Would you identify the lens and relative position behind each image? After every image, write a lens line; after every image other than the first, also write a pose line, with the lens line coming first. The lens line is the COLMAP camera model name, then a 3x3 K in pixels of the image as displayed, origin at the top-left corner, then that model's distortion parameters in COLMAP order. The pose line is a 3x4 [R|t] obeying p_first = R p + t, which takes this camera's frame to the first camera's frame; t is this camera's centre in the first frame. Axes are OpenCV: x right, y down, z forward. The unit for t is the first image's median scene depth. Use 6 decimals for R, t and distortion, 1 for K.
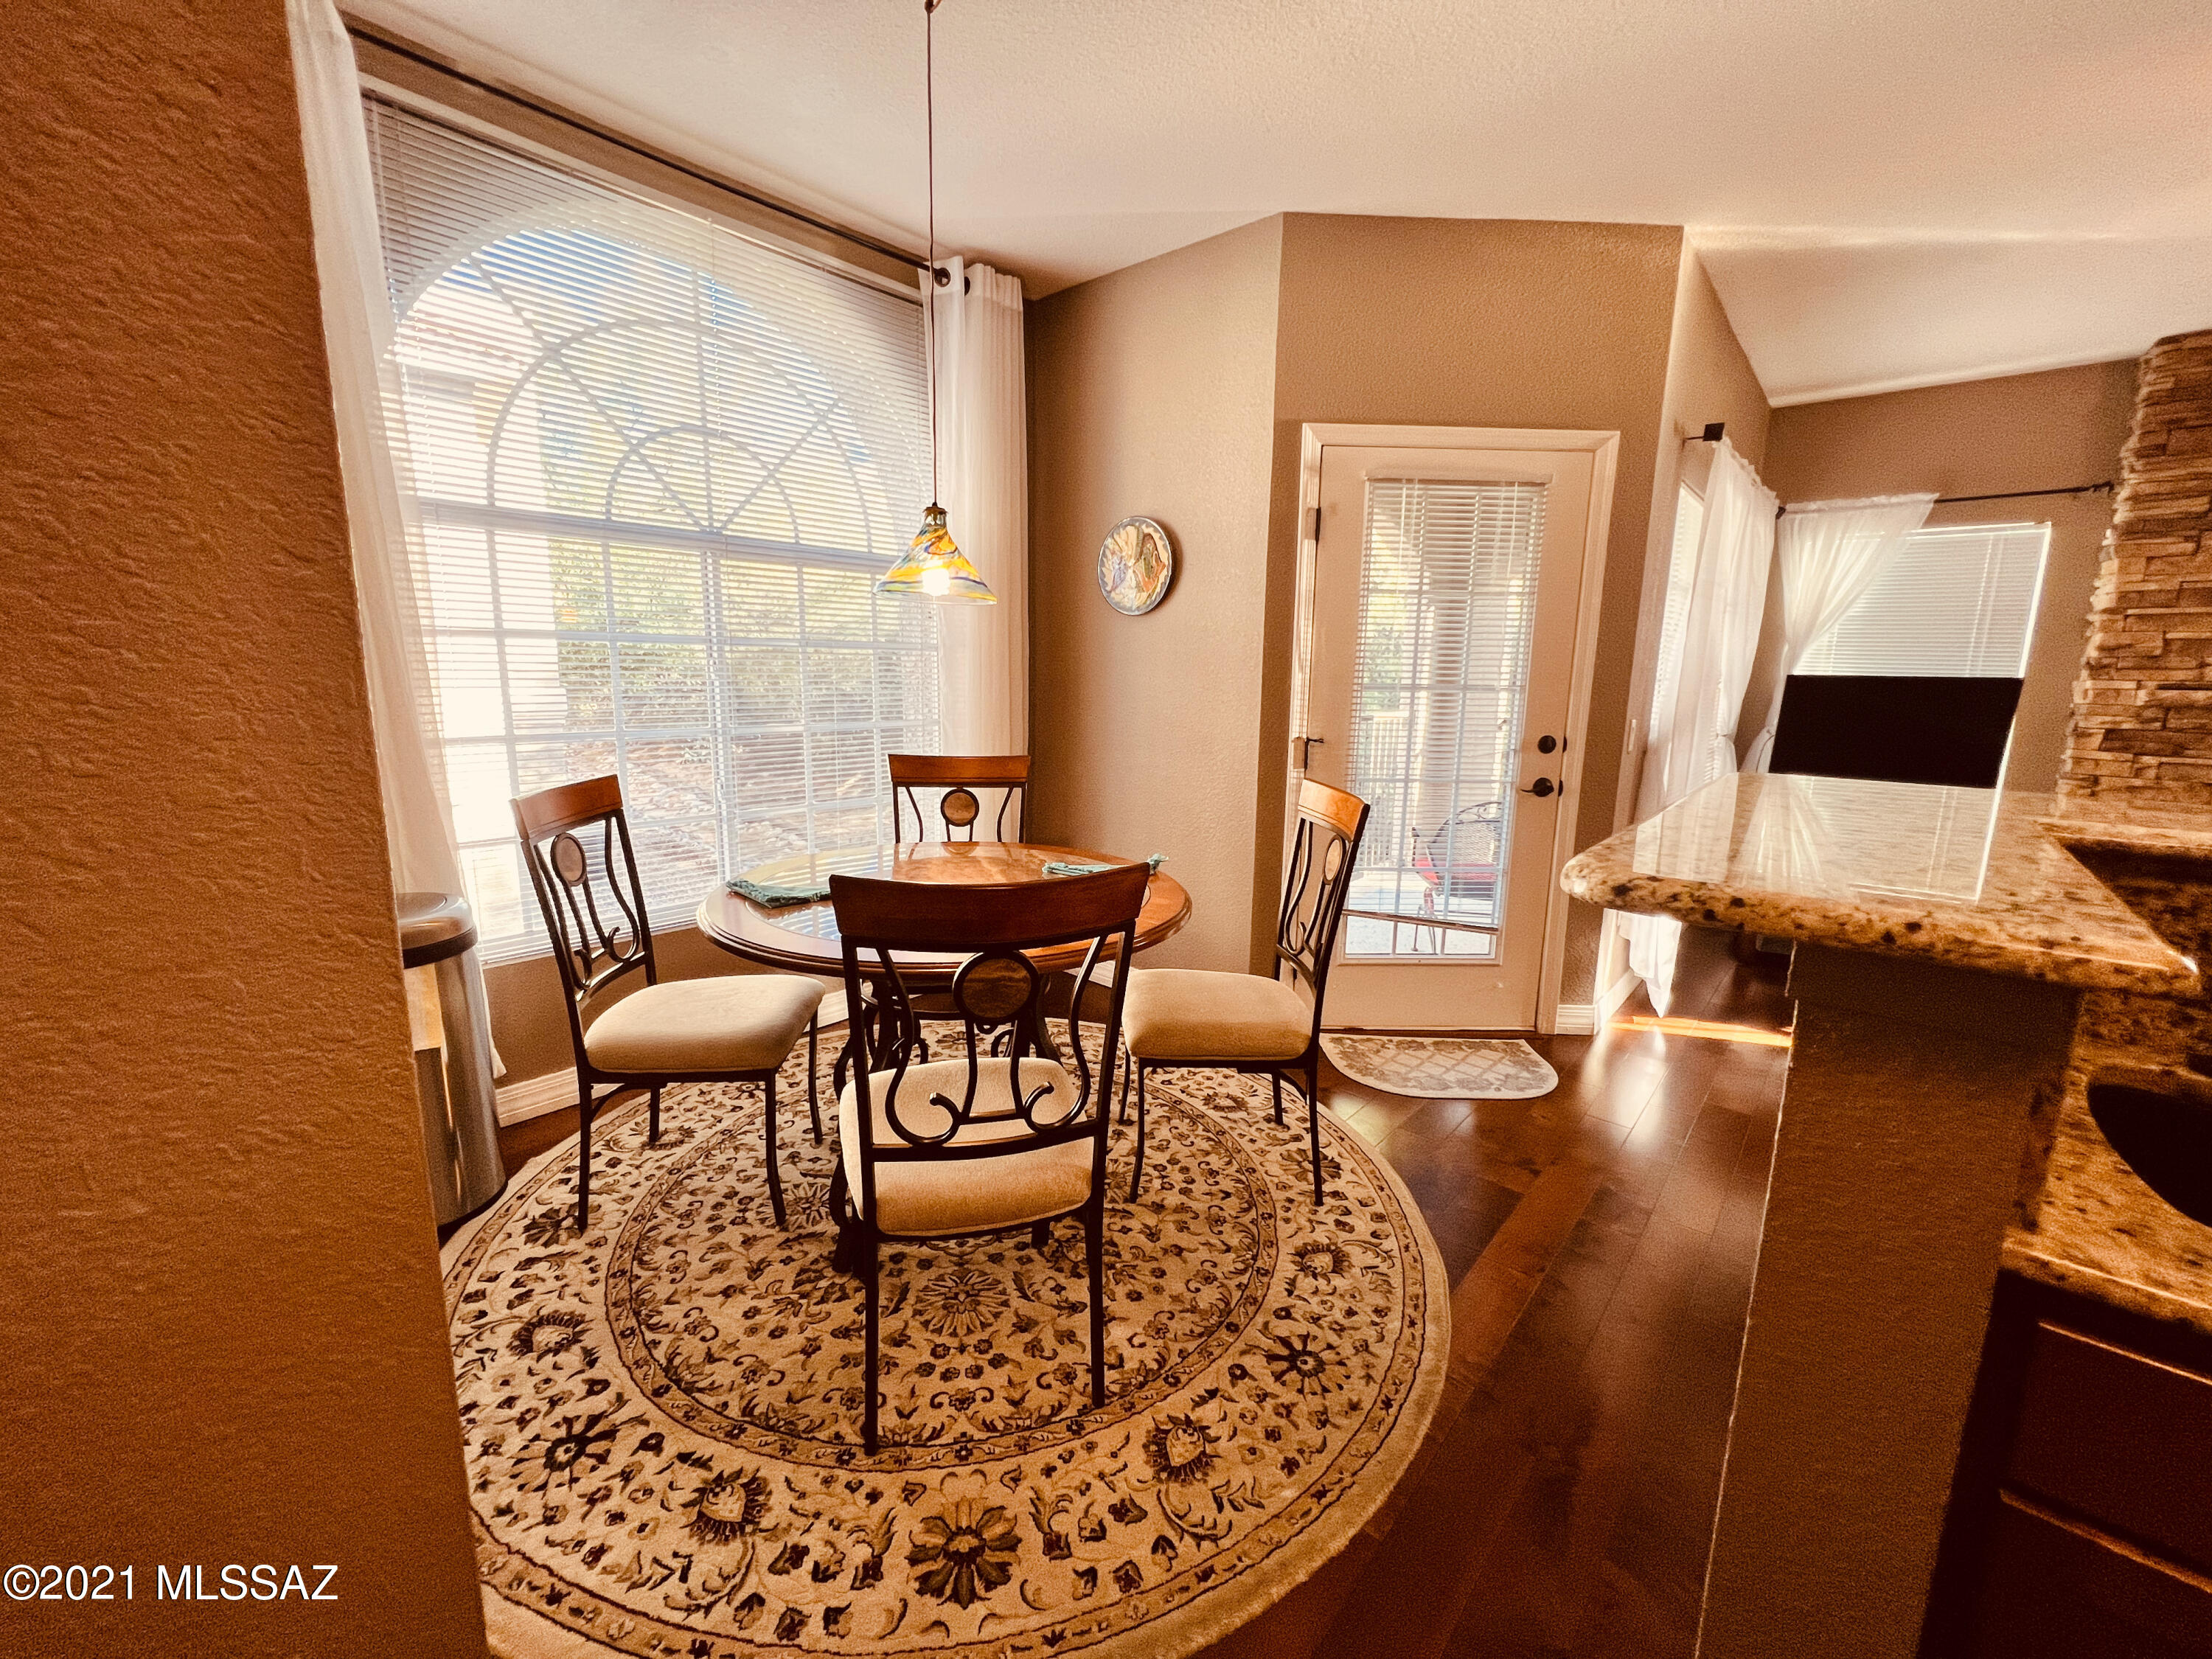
lens RADIAL K [[887.7, 0, 1102.1], [0, 887.7, 823.0], [0, 0, 1]] dist [-0.001682, 0.000302]
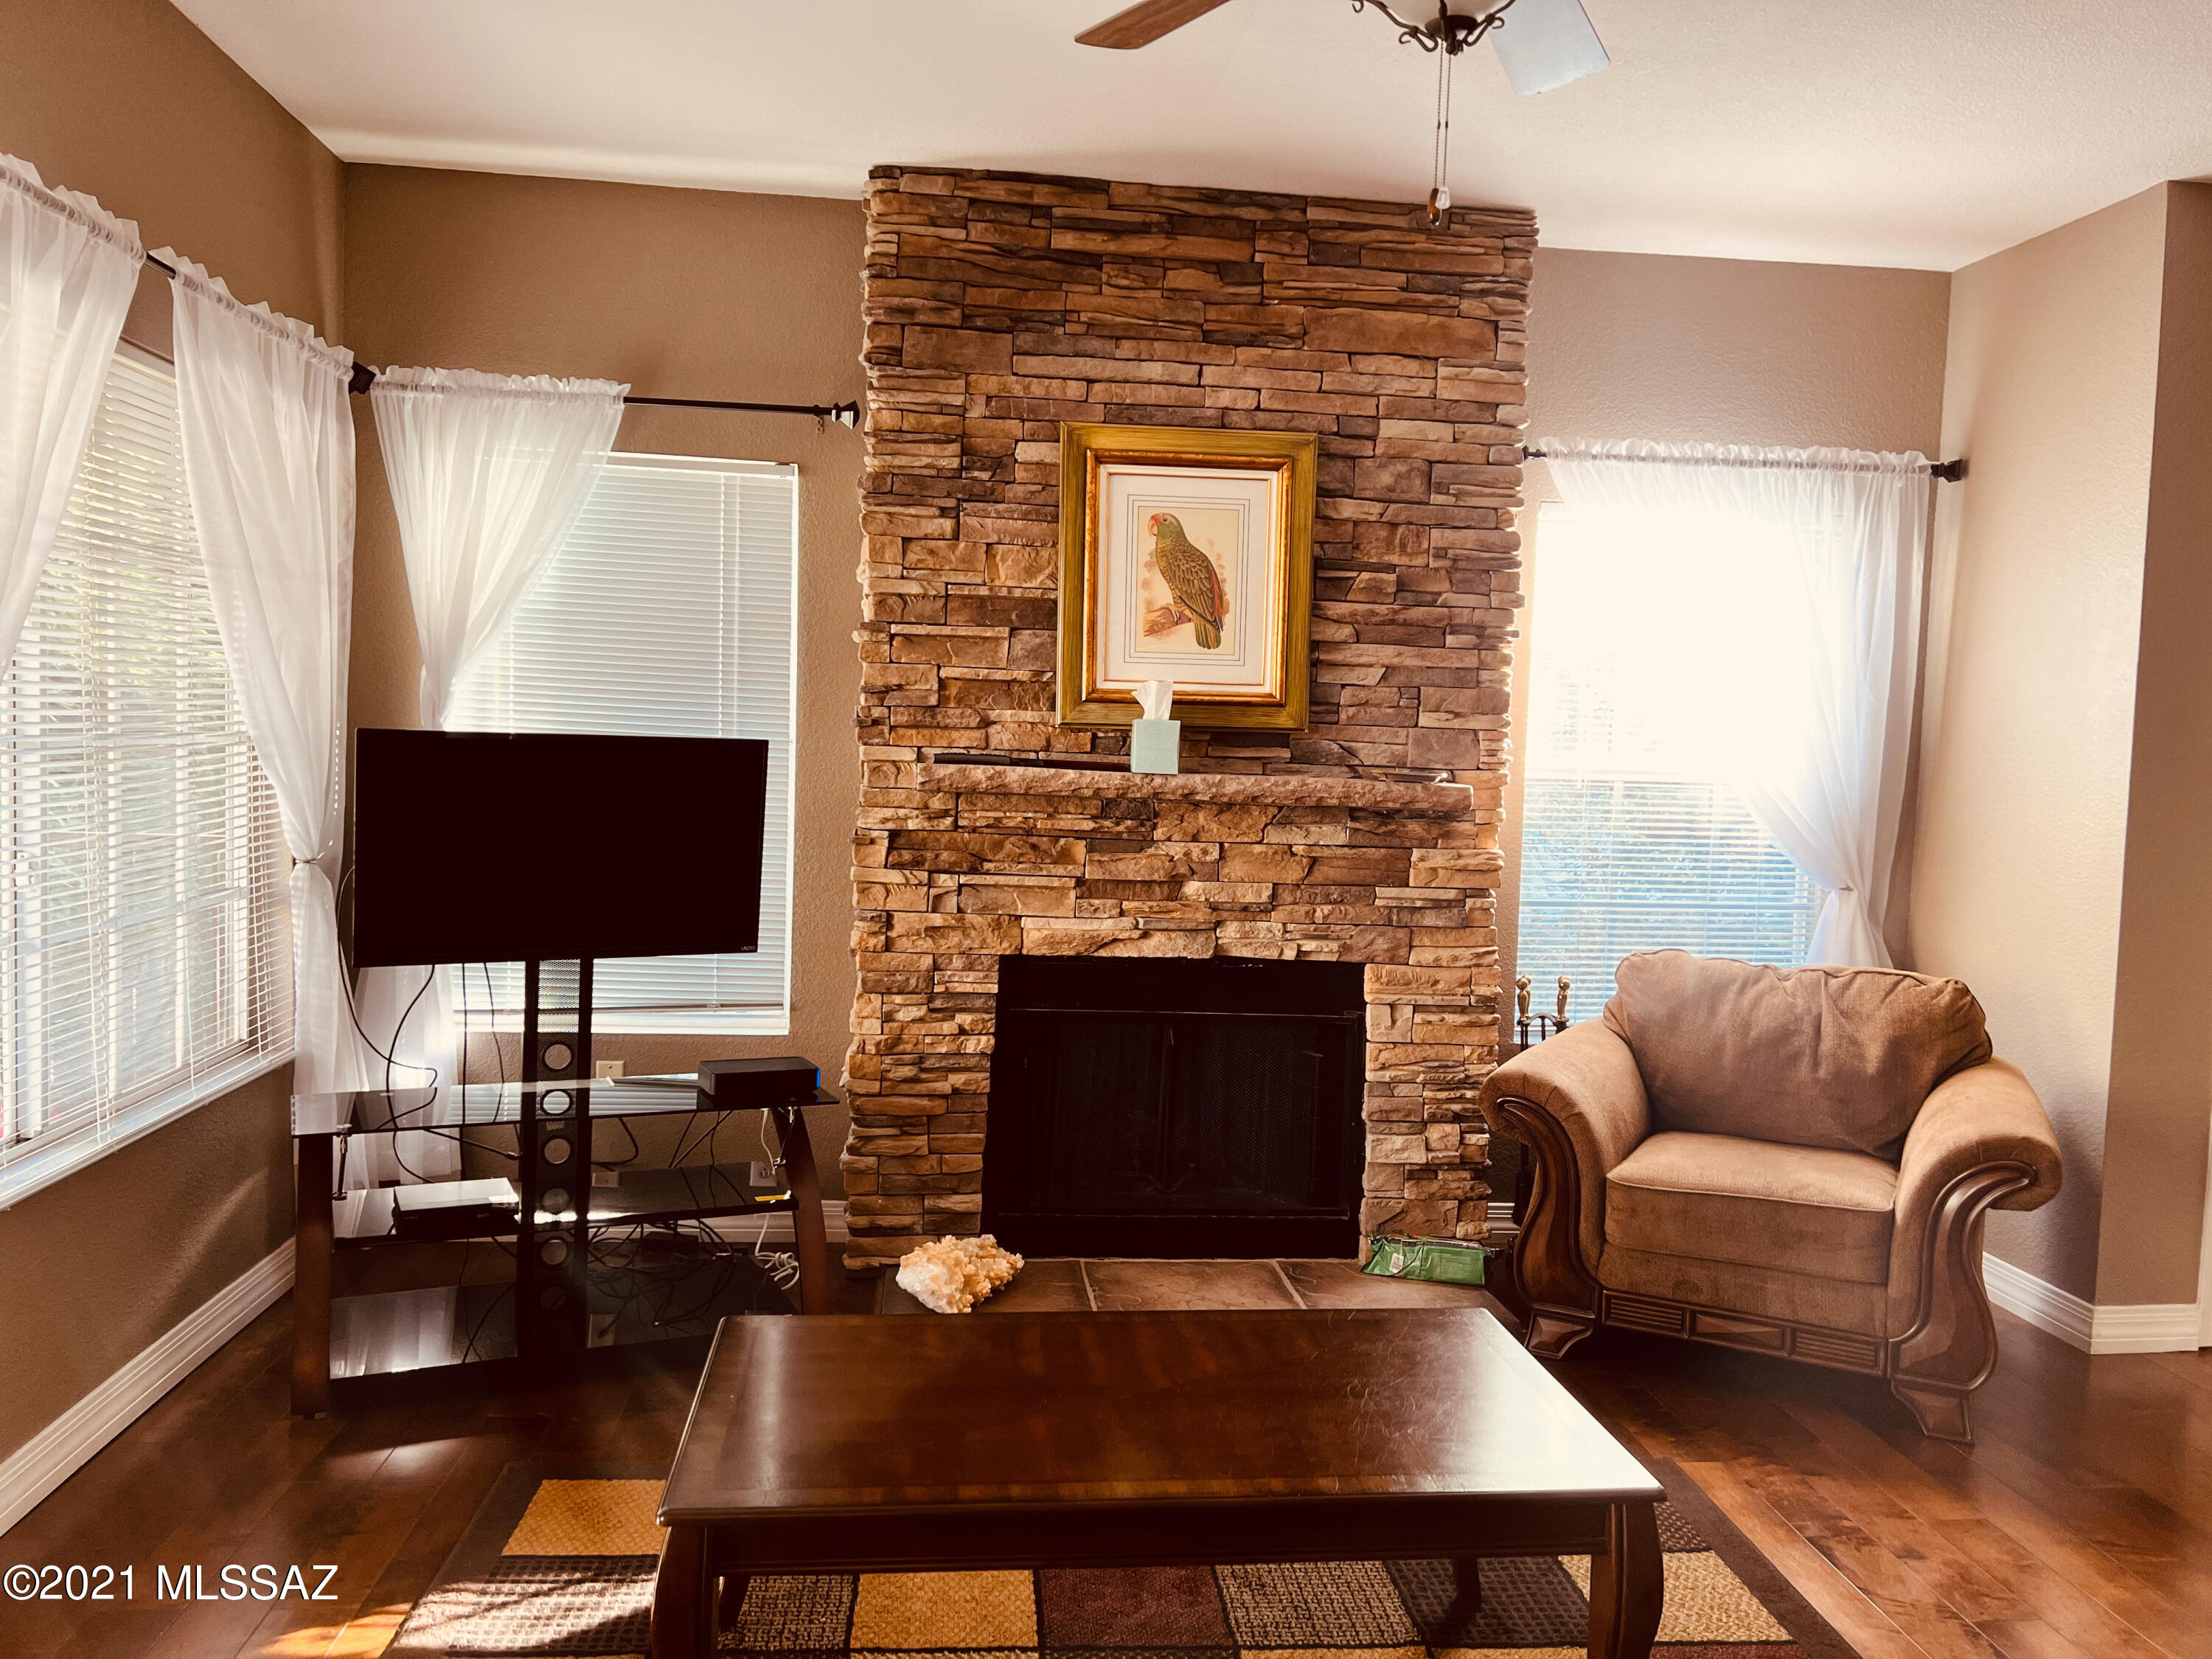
lens RADIAL K [[1650.8, 0, 1107.4], [0, 1650.8, 836.5], [0, 0, 1]] dist [0.039468, -0.045036]
pose [[0.671615, -0.055547, 0.738815, 0.477431], [0.104959, 0.994262, -0.020660, -0.071142], [-0.733428, 0.091420, 0.673591, 0.195534]]
